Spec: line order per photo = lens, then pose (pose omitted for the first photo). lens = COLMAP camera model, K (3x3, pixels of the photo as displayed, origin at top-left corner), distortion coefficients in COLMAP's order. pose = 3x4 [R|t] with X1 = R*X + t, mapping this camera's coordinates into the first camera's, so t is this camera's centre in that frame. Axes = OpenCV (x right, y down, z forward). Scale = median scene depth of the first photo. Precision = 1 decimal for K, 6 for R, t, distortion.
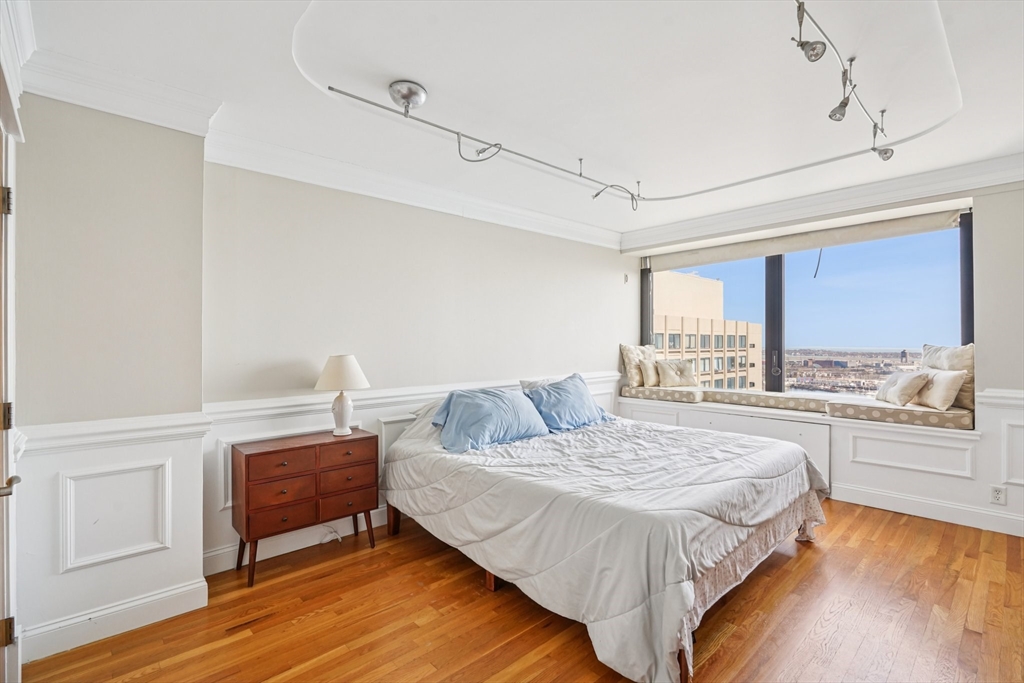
lens RADIAL K [[468.3, 0, 506.2], [0, 468.3, 334.3], [0, 0, 1]] dist [0.000316, -0.000038]
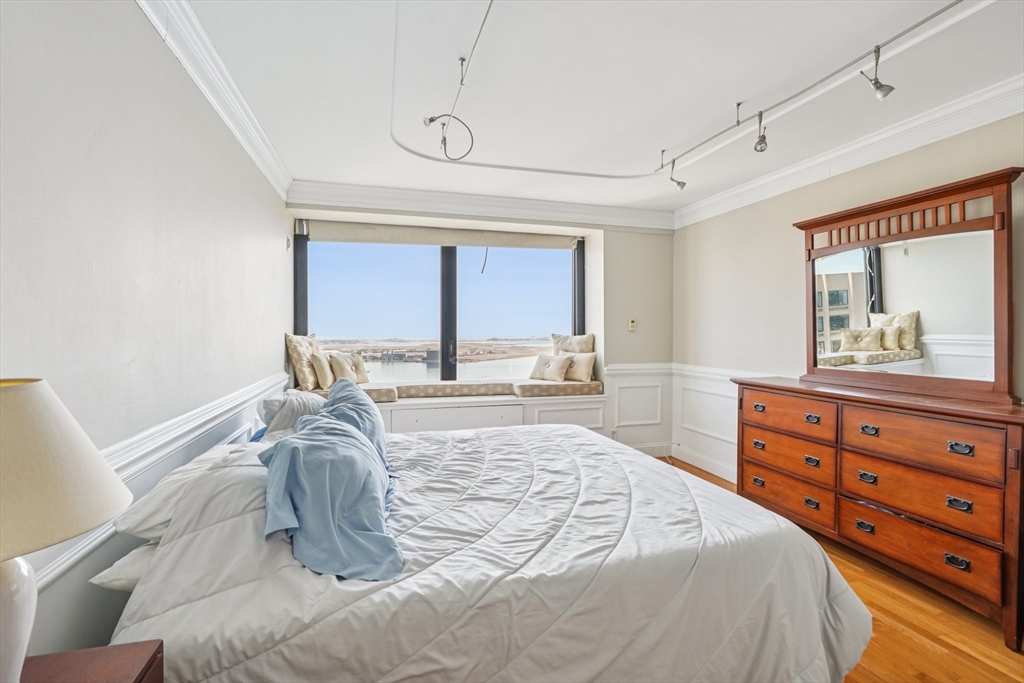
lens RADIAL K [[468.3, 0, 506.2], [0, 468.3, 334.3], [0, 0, 1]] dist [0.000316, -0.000038]
pose [[0.447623, -0.001606, 0.894221, -0.367983], [-0.019231, 0.999750, 0.011422, 0.010871], [-0.894015, -0.022309, 0.447480, 0.561746]]
